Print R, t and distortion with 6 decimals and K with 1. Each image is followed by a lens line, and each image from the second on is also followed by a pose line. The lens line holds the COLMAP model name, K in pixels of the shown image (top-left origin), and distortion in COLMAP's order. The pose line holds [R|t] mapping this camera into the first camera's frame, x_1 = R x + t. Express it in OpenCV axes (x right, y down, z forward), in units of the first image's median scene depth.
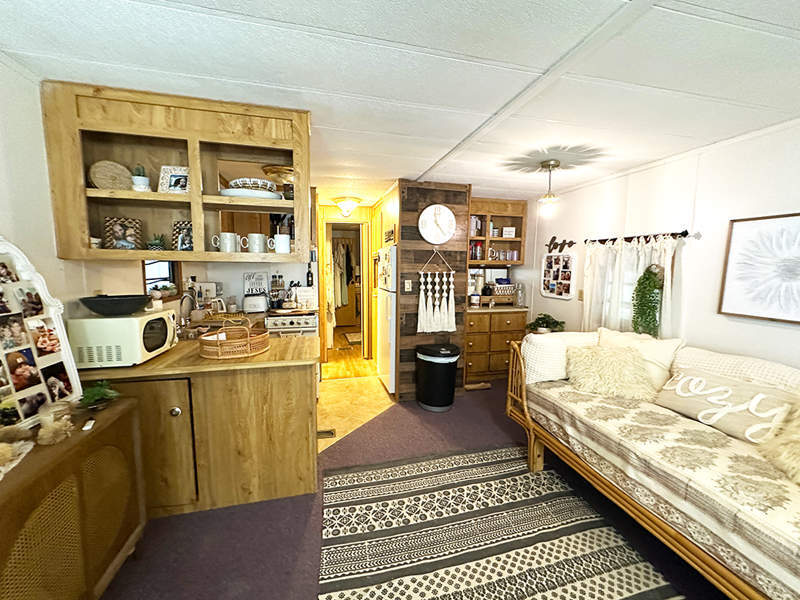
lens RADIAL K [[317.1, 0, 400.0], [0, 317.1, 300.0], [0, 0, 1]] dist [-0.000942, -0.000120]
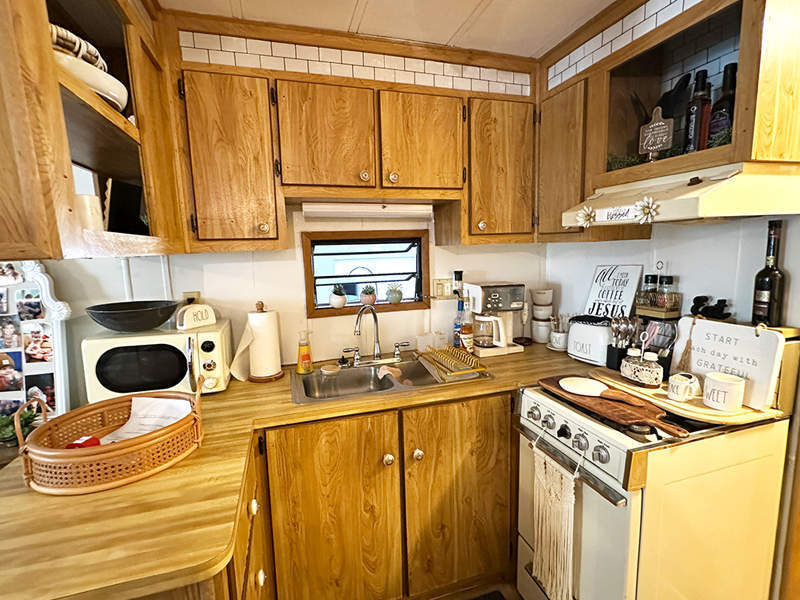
lens RADIAL K [[380.3, 0, 400.0], [0, 380.3, 300.0], [0, 0, 1]] dist [0.001577, 0.000360]
pose [[0.062151, 0.126938, -0.989962, 0.036946], [-0.079228, 0.989377, 0.121889, -0.228726], [0.994917, 0.070857, 0.071548, 1.966125]]
